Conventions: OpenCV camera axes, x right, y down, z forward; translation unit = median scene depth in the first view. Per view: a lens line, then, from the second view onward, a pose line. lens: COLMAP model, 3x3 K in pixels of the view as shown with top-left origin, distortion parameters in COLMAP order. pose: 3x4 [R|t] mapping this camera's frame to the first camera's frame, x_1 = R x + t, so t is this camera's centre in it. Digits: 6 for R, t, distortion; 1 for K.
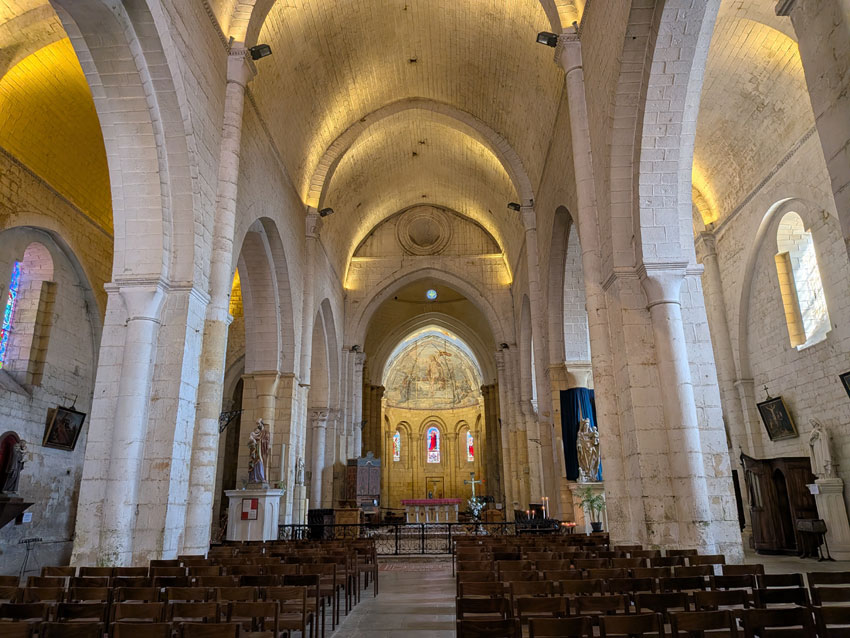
lens RADIAL K [[634.3, 0, 425.1], [0, 634.3, 307.7], [0, 0, 1]] dist [0.092871, -0.151957]
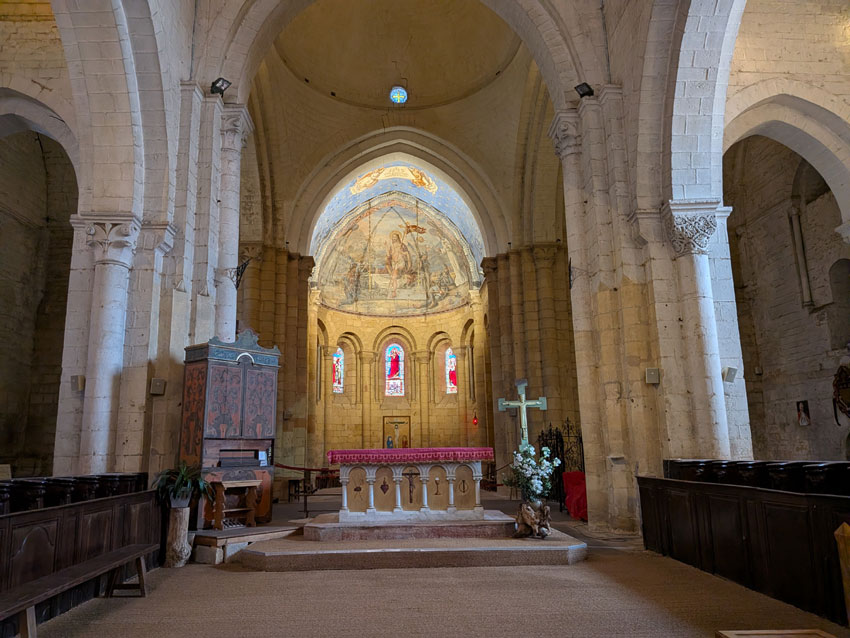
lens RADIAL K [[641.8, 0, 409.5], [0, 641.8, 339.3], [0, 0, 1]] dist [0.096543, -0.234052]
pose [[0.998723, 0.009393, 0.049630, -0.005320], [-0.015357, 0.992510, 0.121192, 0.107800], [-0.048120, -0.121800, 0.991388, 0.359075]]
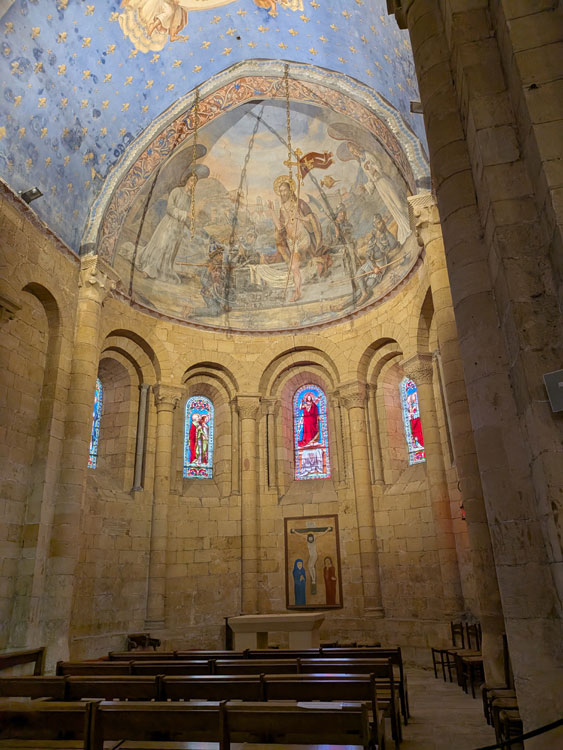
lens RADIAL K [[566.3, 0, 283.7], [0, 566.3, 386.6], [0, 0, 1]] dist [0.096543, -0.234052]
pose [[0.973469, -0.098129, -0.206710, 0.069886], [0.091996, 0.994991, -0.039100, 0.211563], [0.209511, 0.019046, 0.977621, 0.719452]]
